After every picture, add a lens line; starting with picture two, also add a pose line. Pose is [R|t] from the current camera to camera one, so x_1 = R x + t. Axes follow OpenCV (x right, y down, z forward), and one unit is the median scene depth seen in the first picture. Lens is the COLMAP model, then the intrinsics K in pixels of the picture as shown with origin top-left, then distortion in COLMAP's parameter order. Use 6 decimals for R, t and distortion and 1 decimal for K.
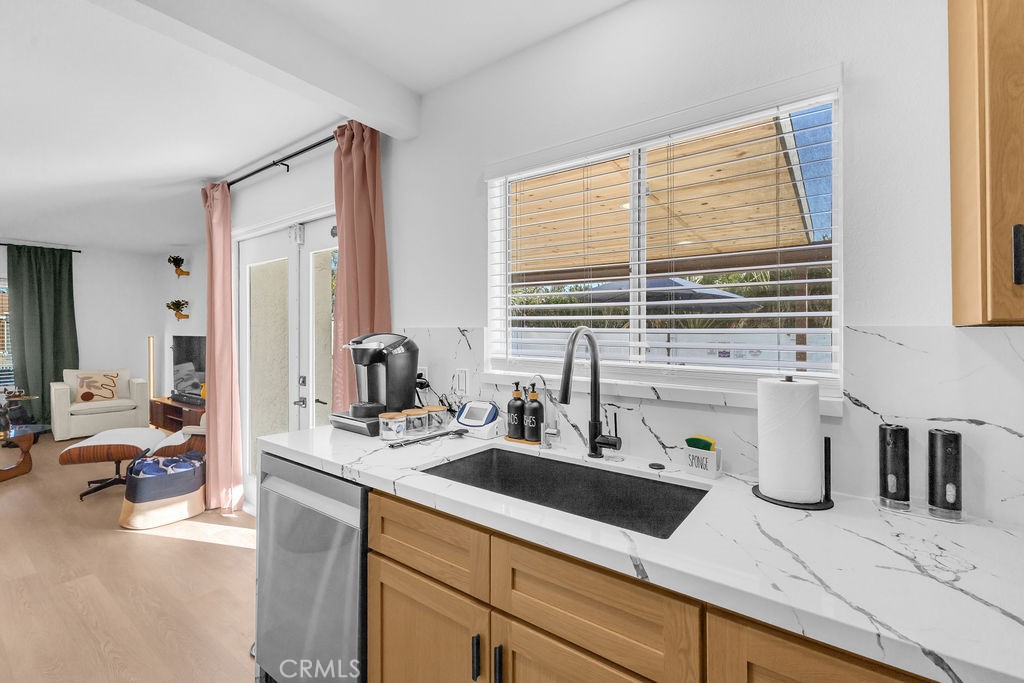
lens RADIAL K [[440.6, 0, 513.9], [0, 440.6, 338.1], [0, 0, 1]] dist [0.003209, -0.000103]
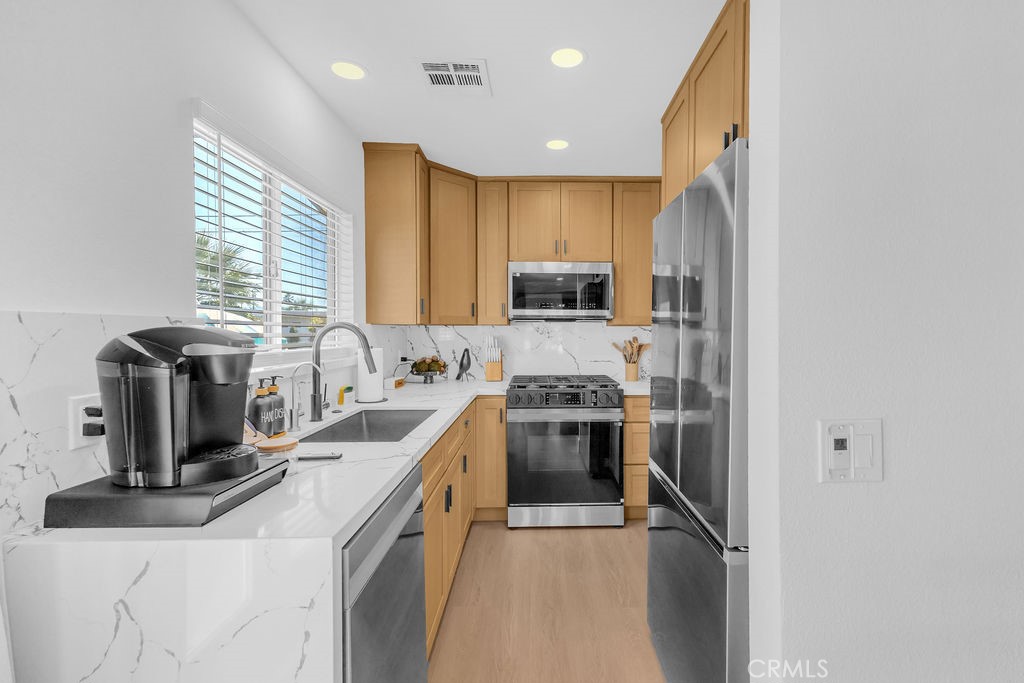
lens RADIAL K [[469.3, 0, 555.9], [0, 469.3, 341.5], [0, 0, 1]] dist [0.000324, -0.000214]
pose [[-0.627993, -0.032927, 0.777522, -0.500261], [-0.007103, 0.999305, 0.036582, -0.008248], [-0.778187, 0.017450, -0.627791, 0.493371]]
